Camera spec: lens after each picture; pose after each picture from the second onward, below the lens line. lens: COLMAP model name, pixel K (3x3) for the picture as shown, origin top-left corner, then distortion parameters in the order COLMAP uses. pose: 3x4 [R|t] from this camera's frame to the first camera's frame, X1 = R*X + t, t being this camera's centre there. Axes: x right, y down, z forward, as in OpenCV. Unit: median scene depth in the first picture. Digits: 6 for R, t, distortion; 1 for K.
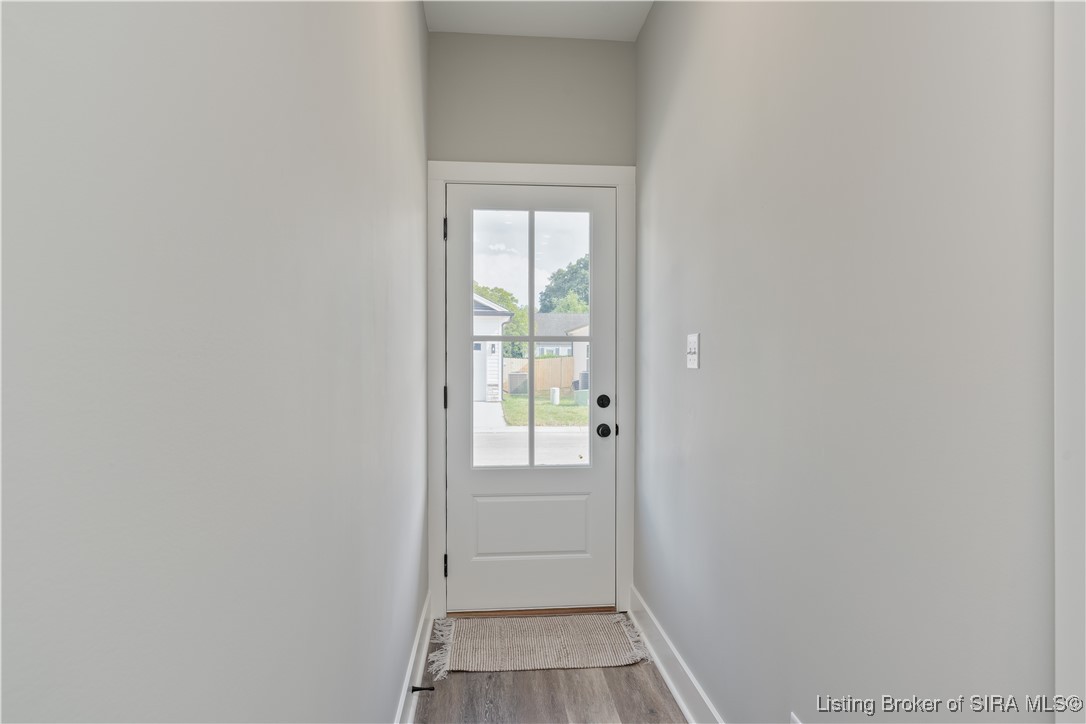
lens RADIAL K [[674.9, 0, 543.0], [0, 674.9, 362.0], [0, 0, 1]] dist [0.000073, 0.000025]
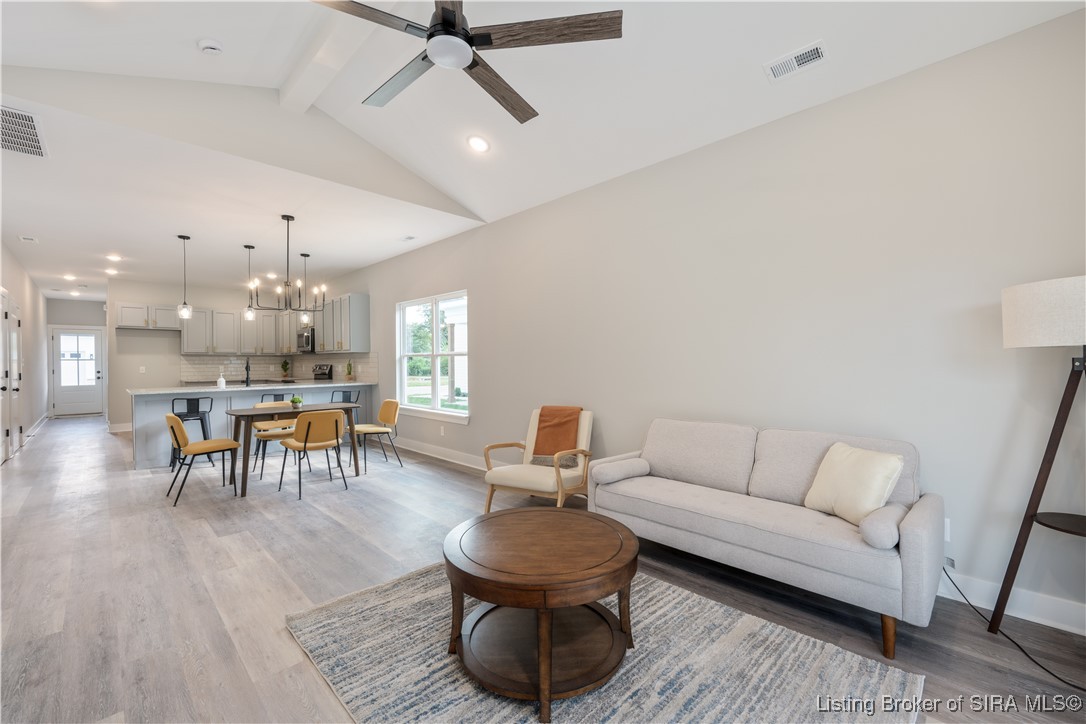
lens RADIAL K [[467.6, 0, 543.0], [0, 467.6, 362.0], [0, 0, 1]] dist [0.000368, 0.000517]
pose [[0.780891, -0.014914, 0.624490, 0.502921], [0.013712, 0.999883, 0.006733, 0.005102], [-0.624517, 0.003305, 0.781004, -3.811821]]
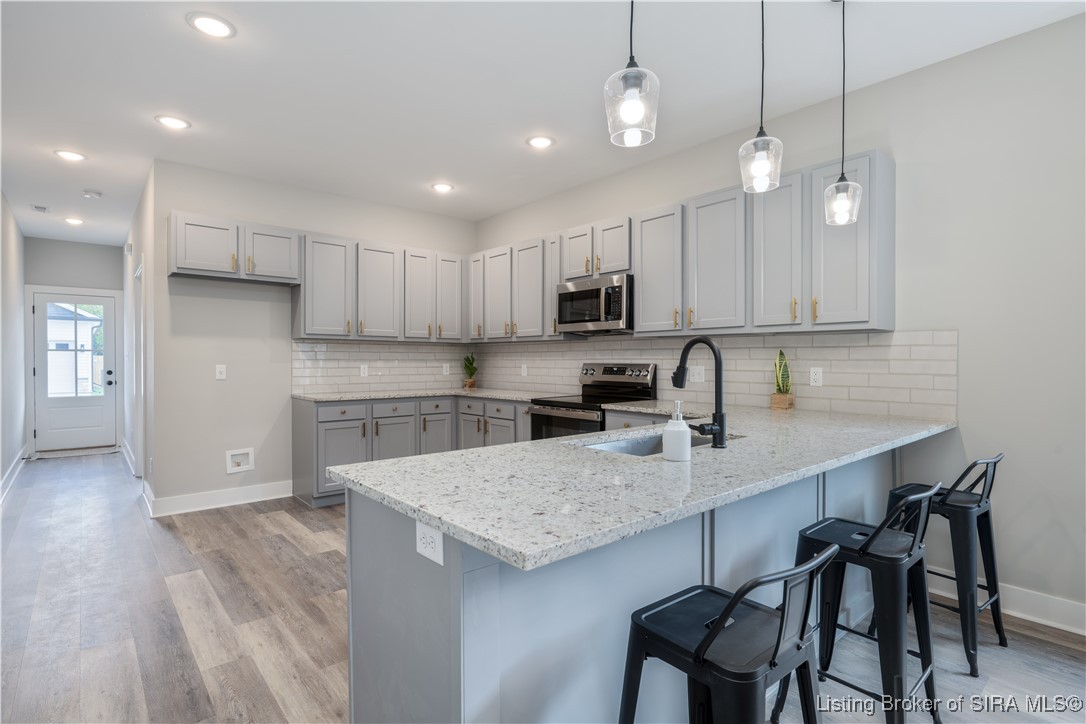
lens RADIAL K [[557.9, 0, 543.0], [0, 557.9, 362.0], [0, 0, 1]] dist [-0.001841, -0.001001]
pose [[0.822420, -0.009217, 0.568806, 0.256886], [0.005273, 0.999949, 0.008579, 0.003638], [-0.568856, -0.004057, 0.822427, -1.947207]]
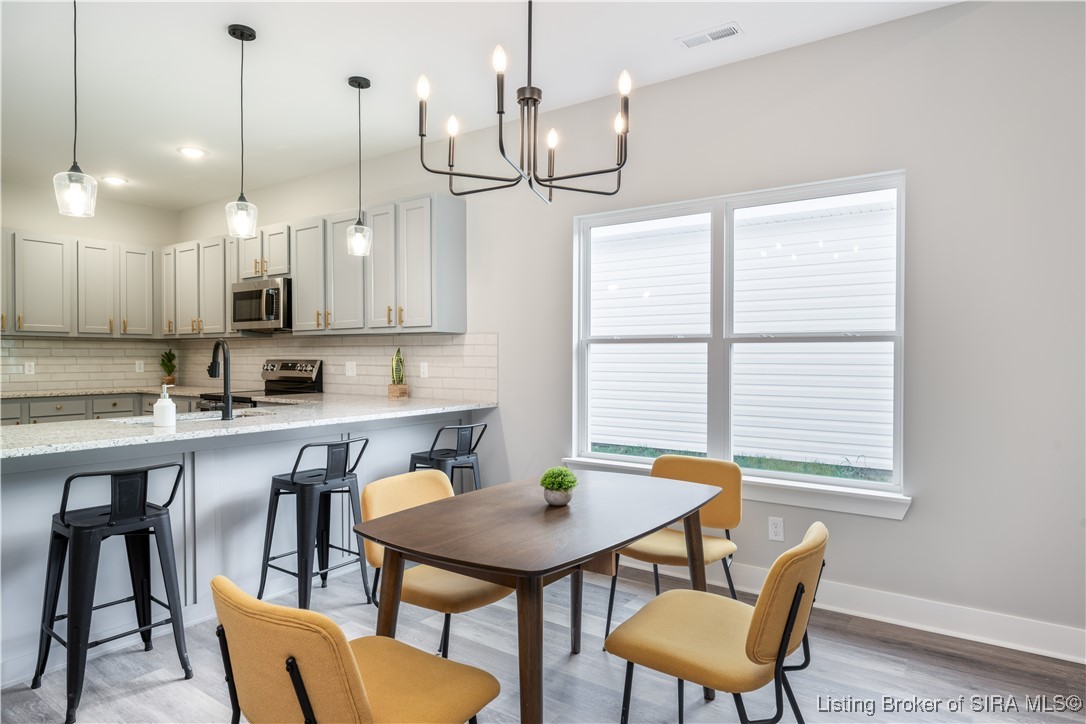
lens RADIAL K [[658.4, 0, 543.0], [0, 658.4, 362.0], [0, 0, 1]] dist [0.002828, 0.001572]
pose [[0.661527, -0.014792, 0.749776, 0.330097], [0.005470, 0.999874, 0.014900, 0.004119], [-0.749902, -0.005756, 0.661524, -2.557107]]
